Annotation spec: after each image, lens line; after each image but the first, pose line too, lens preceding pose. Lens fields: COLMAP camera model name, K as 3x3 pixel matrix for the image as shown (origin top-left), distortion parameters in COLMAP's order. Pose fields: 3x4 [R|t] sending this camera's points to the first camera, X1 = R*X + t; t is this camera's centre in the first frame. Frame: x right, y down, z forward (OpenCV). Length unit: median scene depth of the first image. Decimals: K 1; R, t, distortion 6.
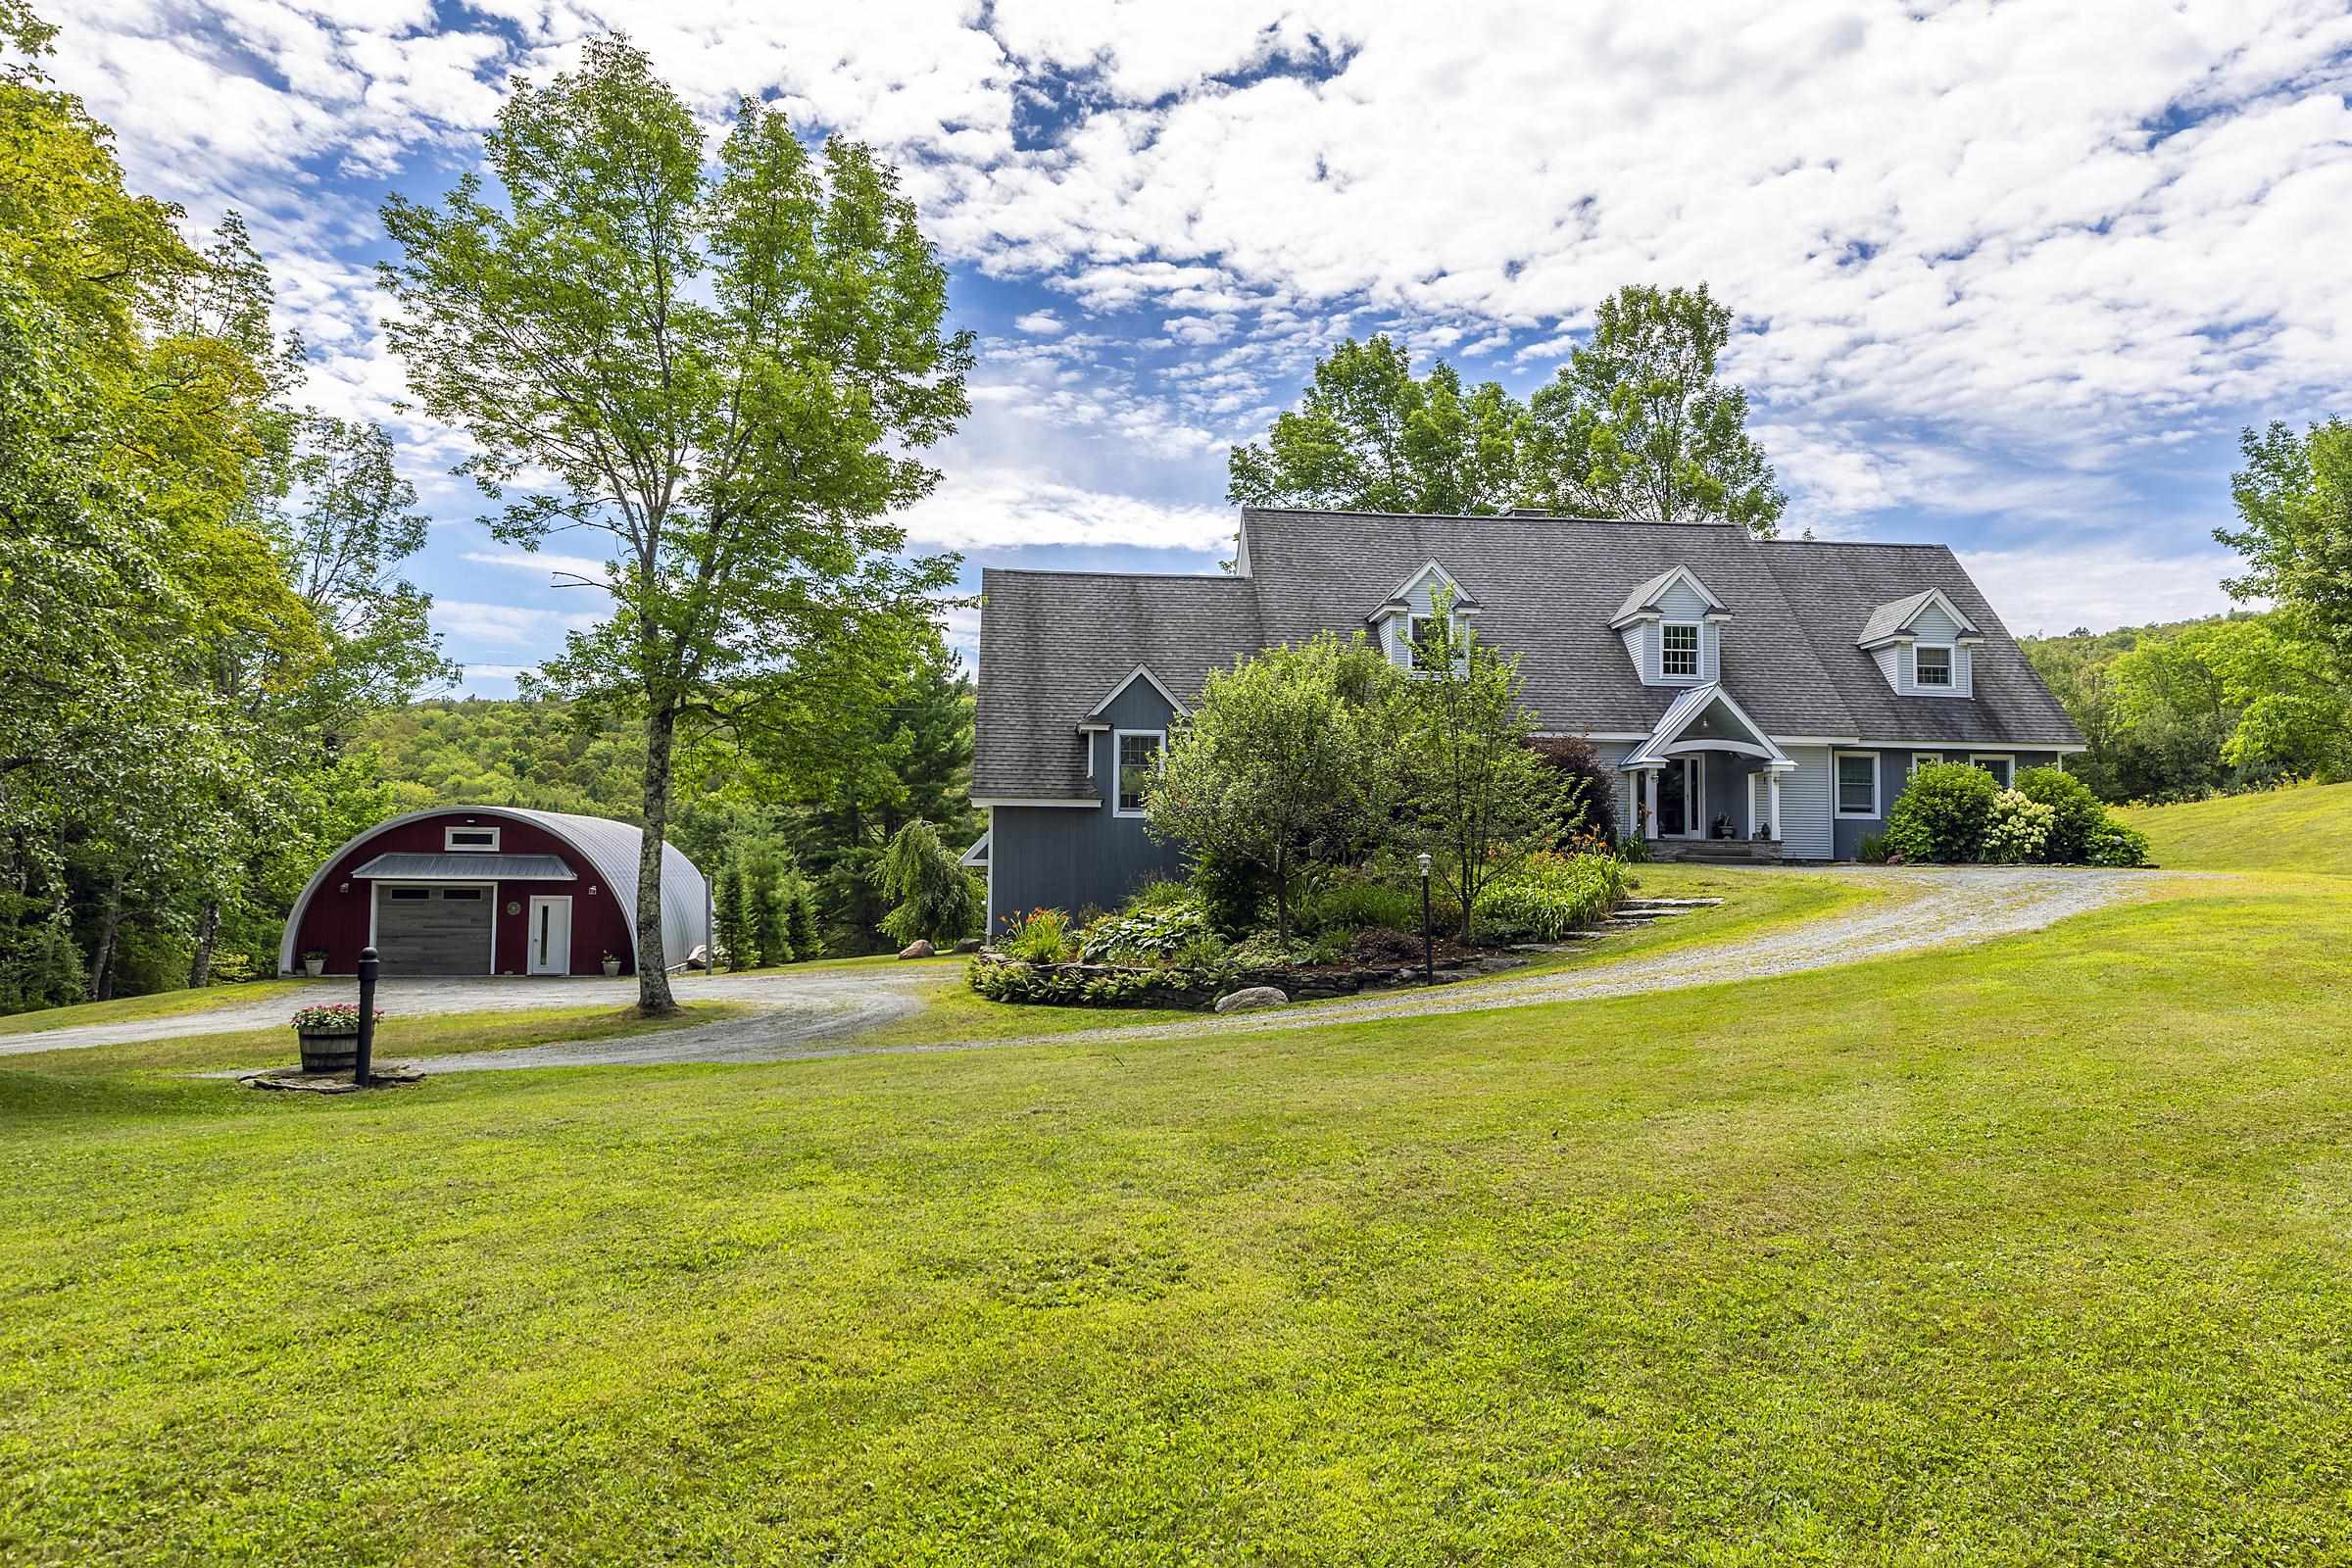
lens RADIAL K [[1490.3, 0, 1176.0], [0, 1490.3, 784.0], [0, 0, 1]] dist [-0.029683, 0.000857]
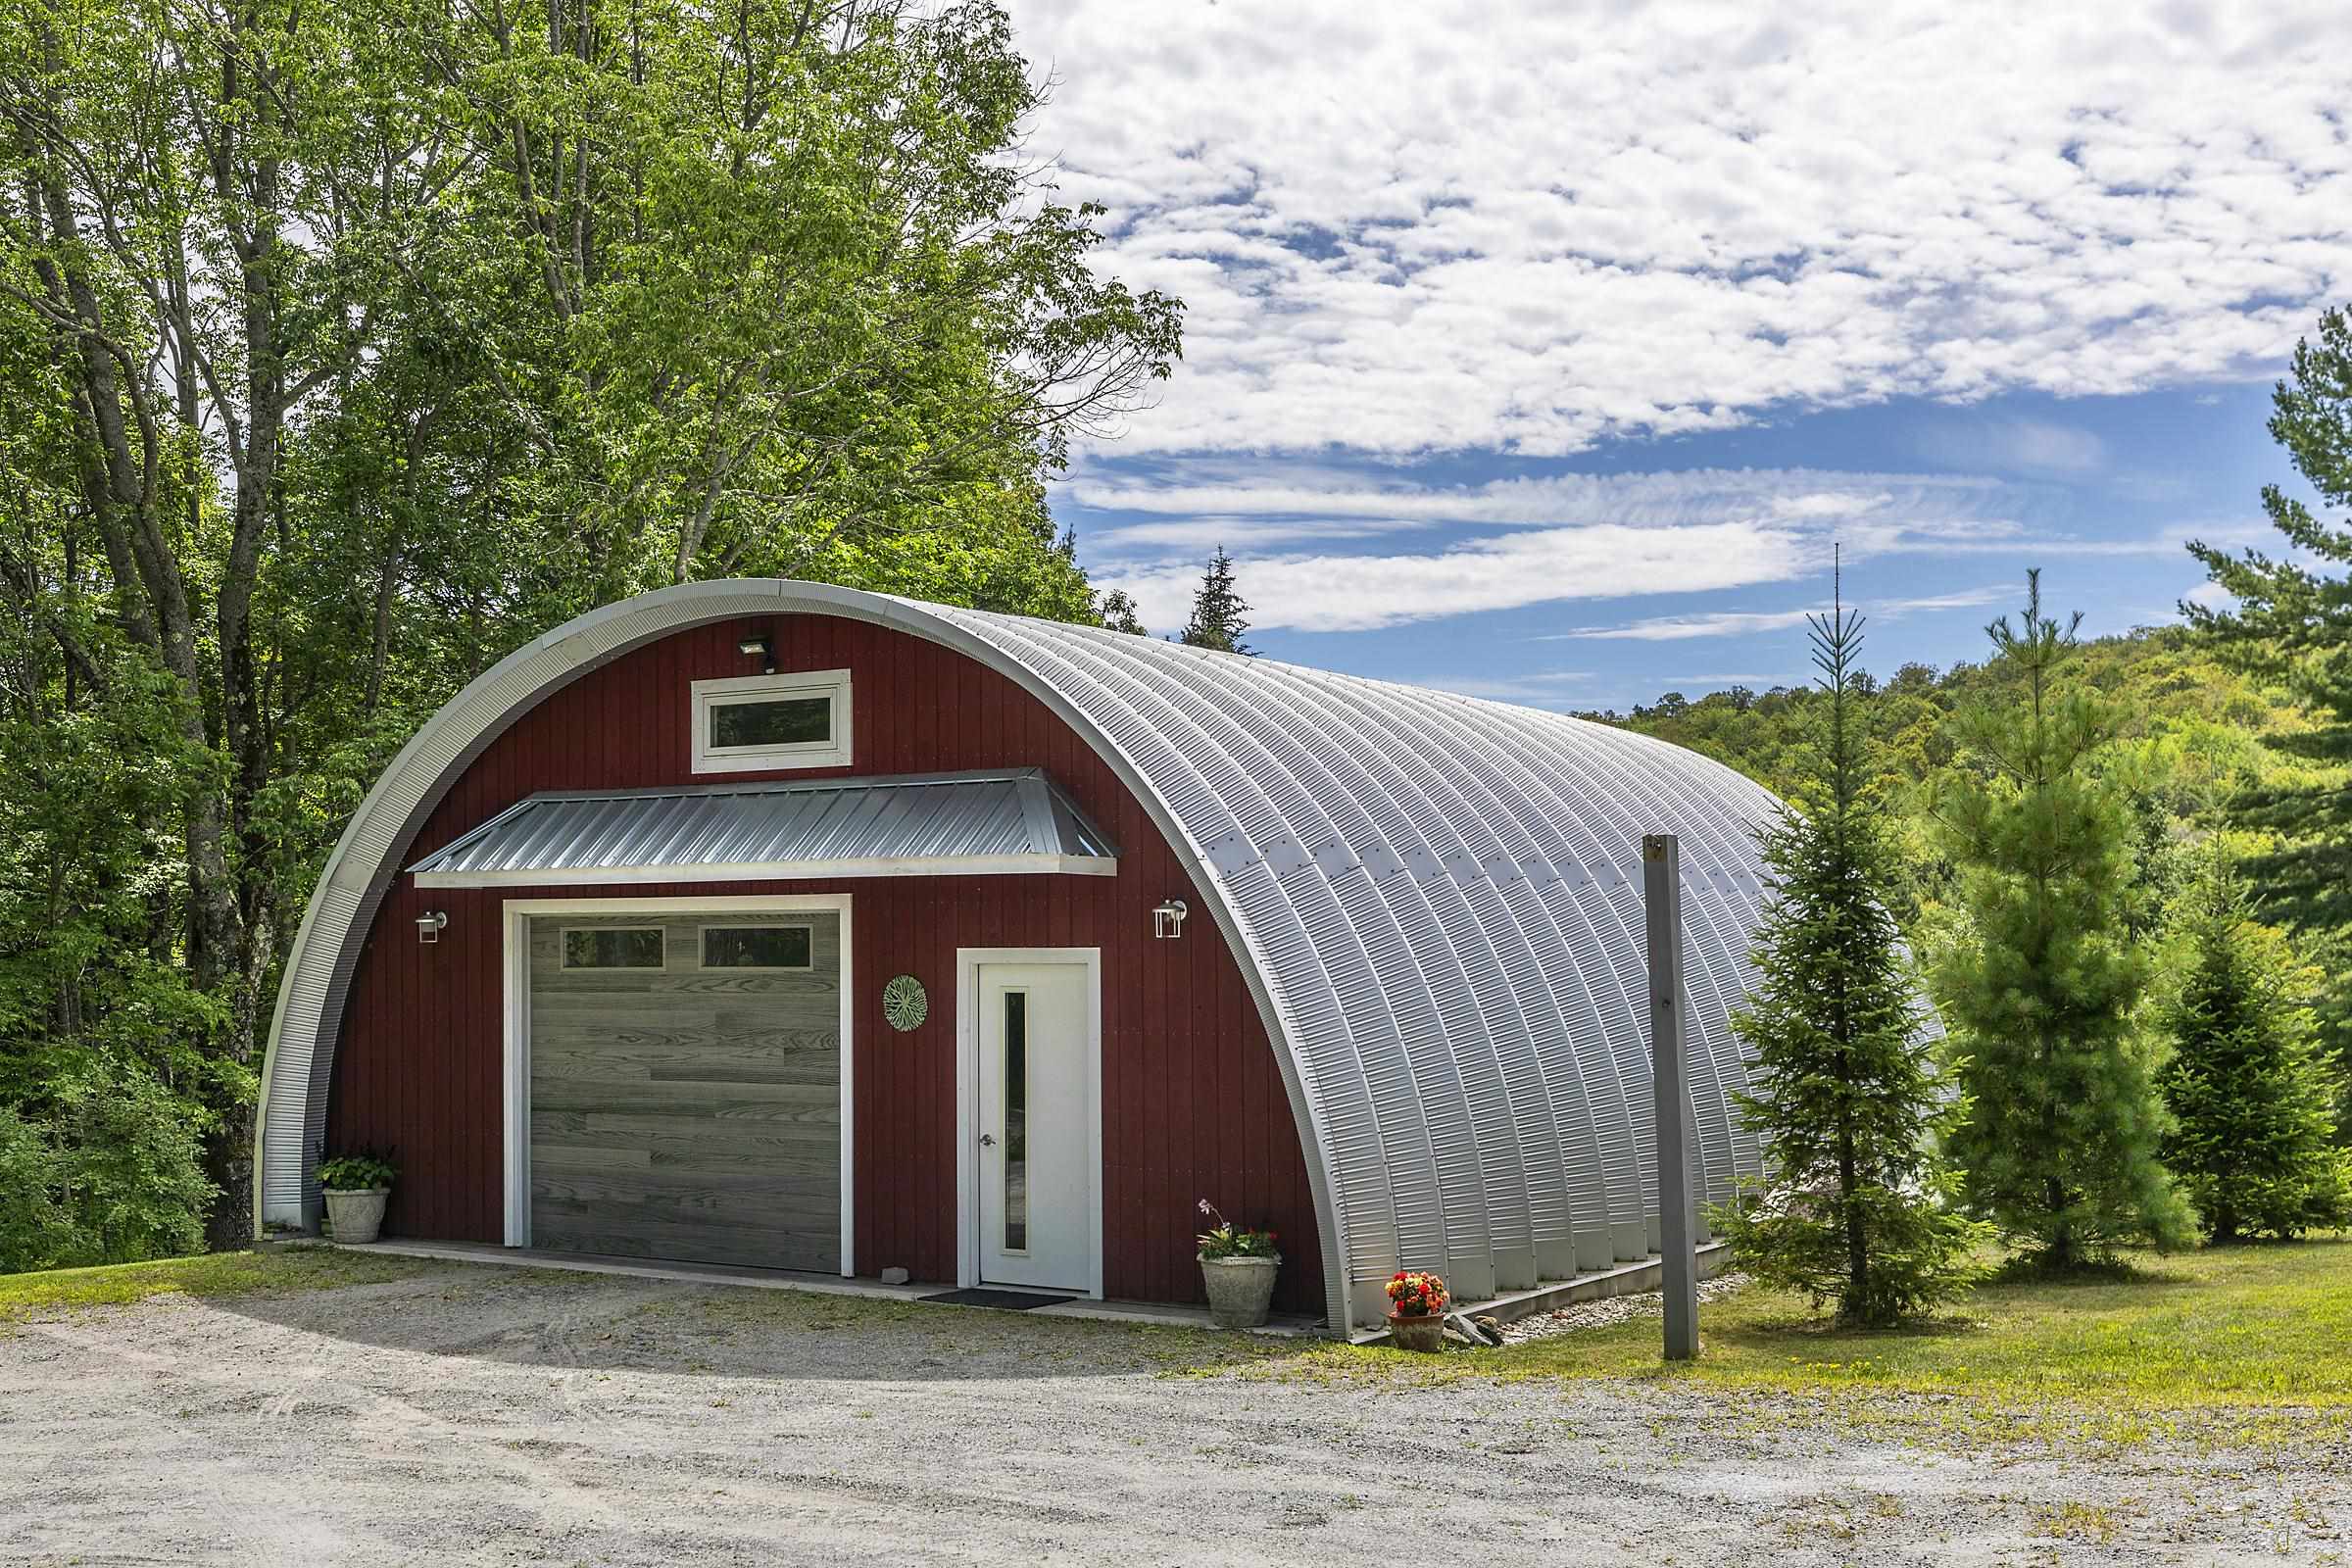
lens RADIAL K [[2380.9, 0, 1174.8], [0, 2380.9, 686.8], [0, 0, 1]] dist [0.015545, 0.005687]
pose [[0.758570, -0.084347, -0.646109, -0.161410], [0.047588, 0.996110, -0.074167, 0.063639], [0.649851, 0.025514, 0.759633, 0.732837]]
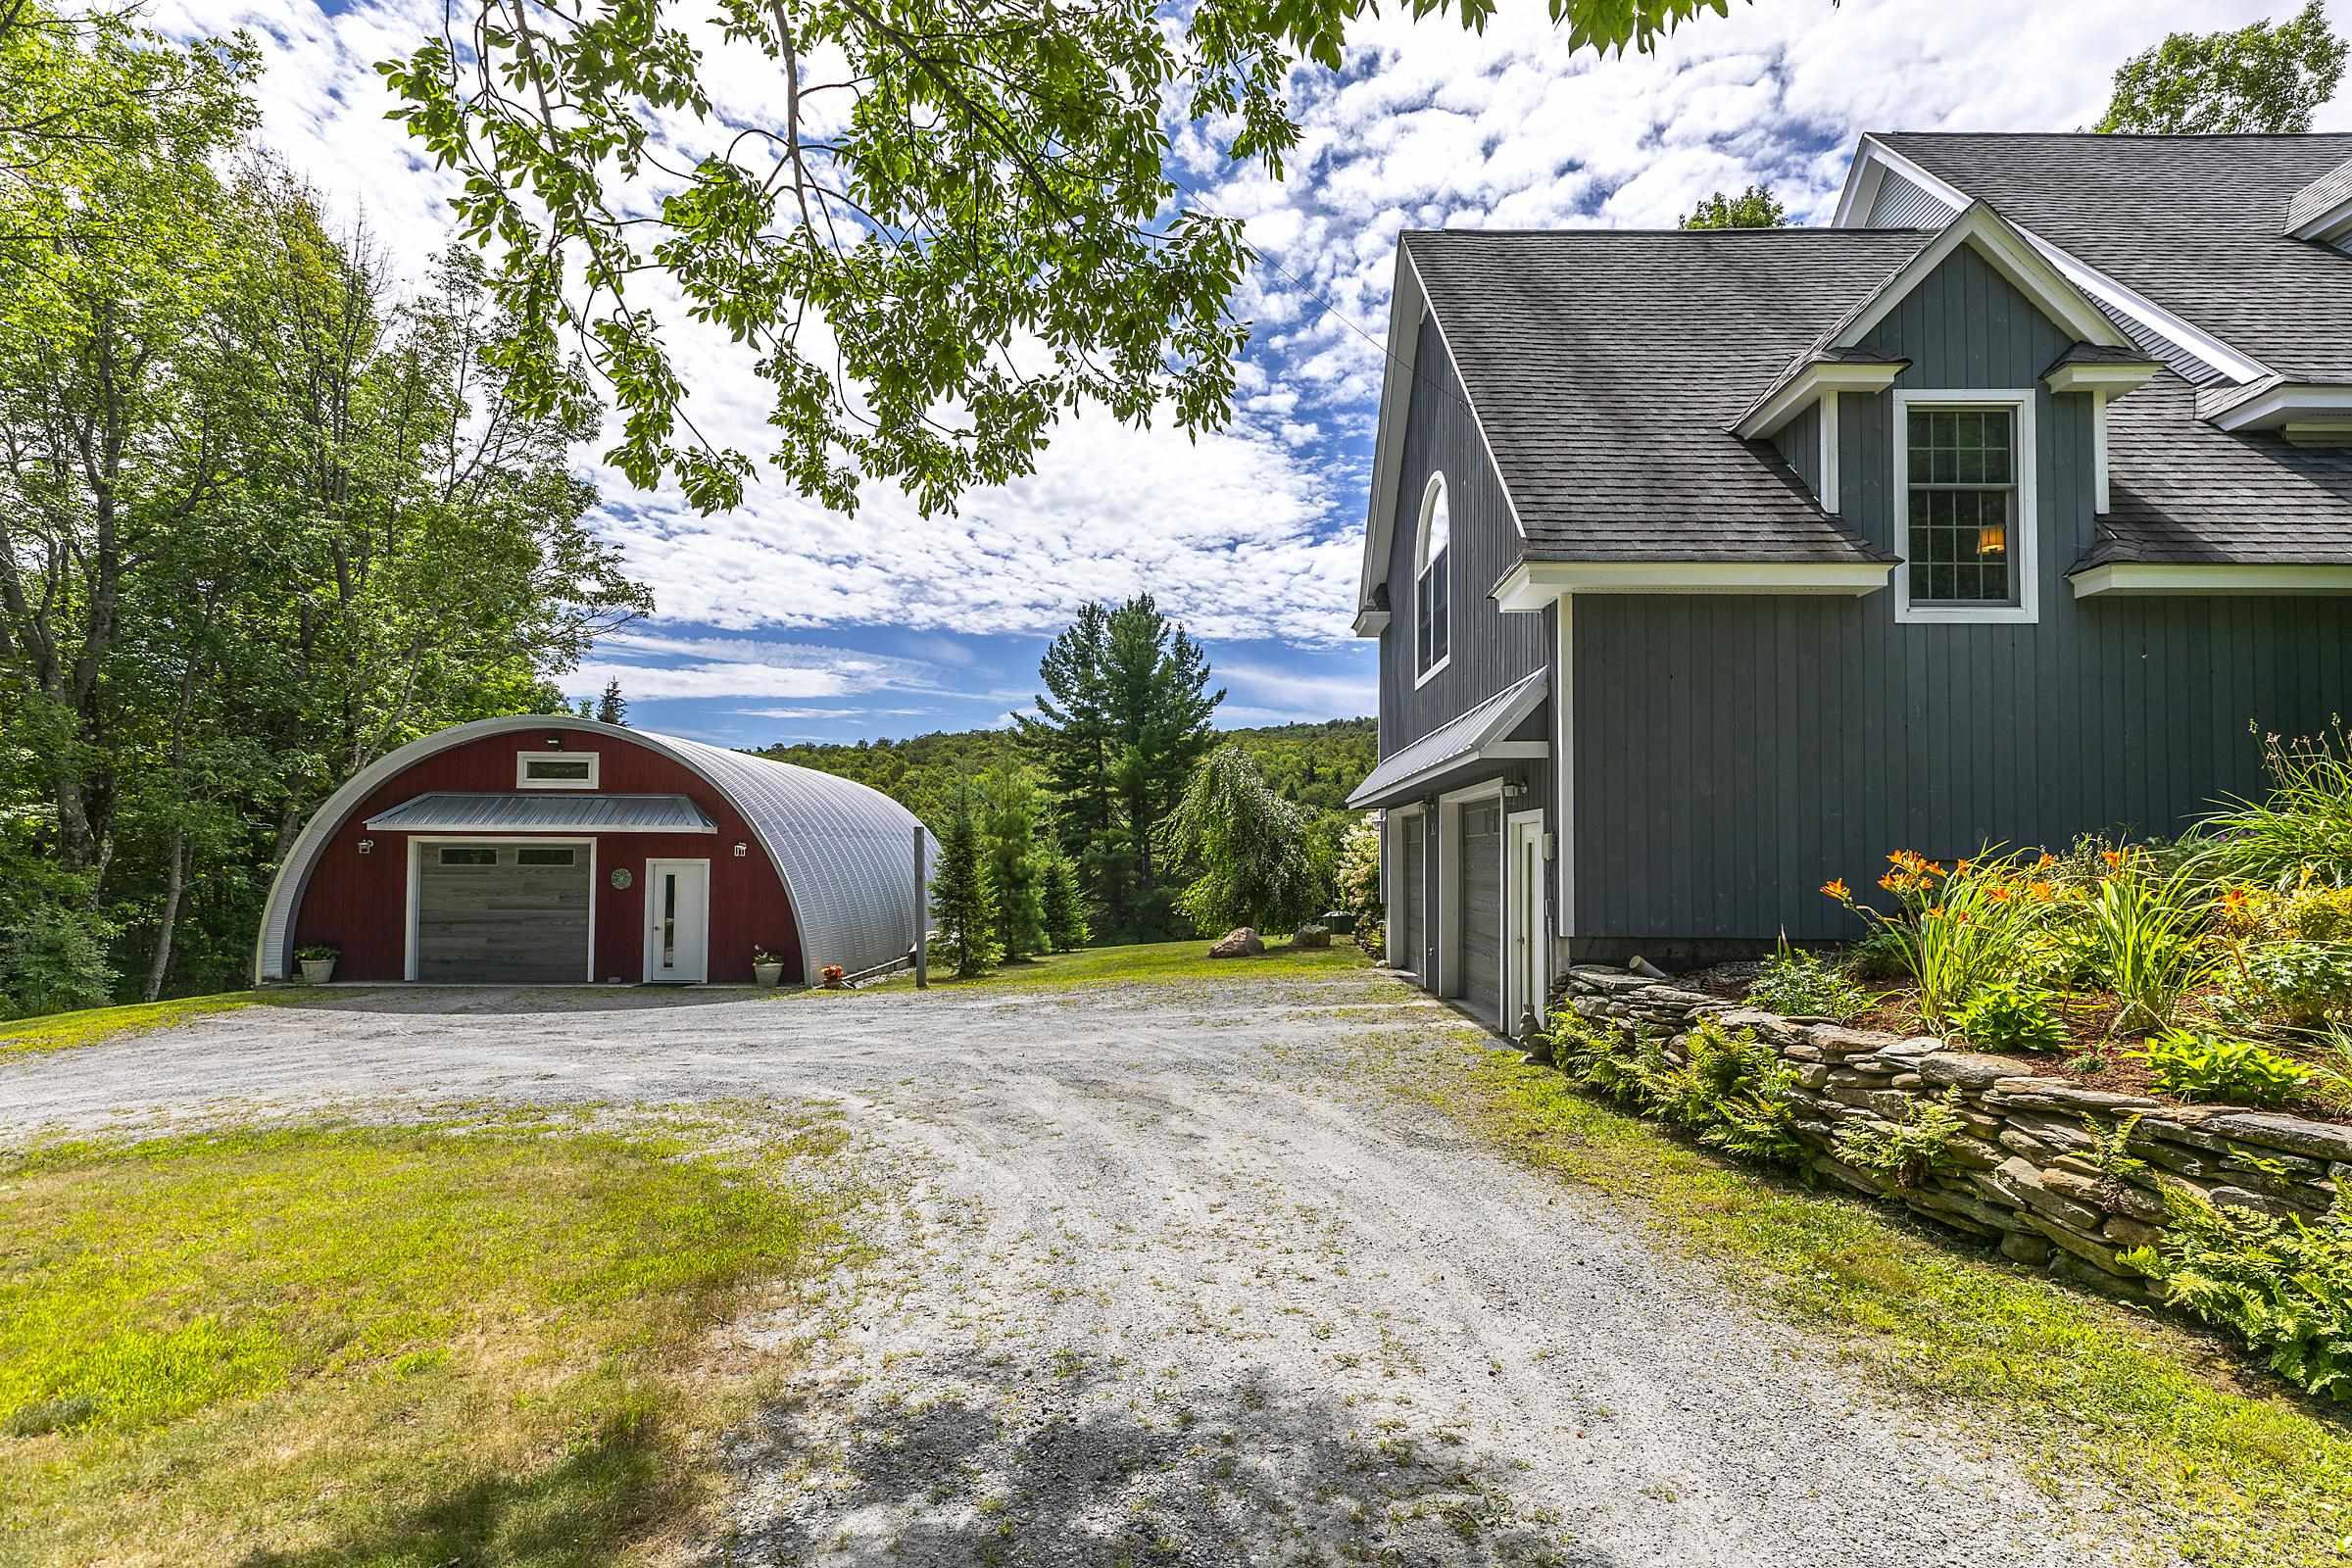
lens RADIAL K [[1050.7, 0, 1229.7], [0, 1050.7, 819.3], [0, 0, 1]] dist [-0.067724, 0.029576]
pose [[0.996799, -0.006486, -0.079690, -0.150306], [0.007761, 0.999847, 0.015699, 0.053159], [0.079576, -0.016267, 0.996696, 0.577511]]
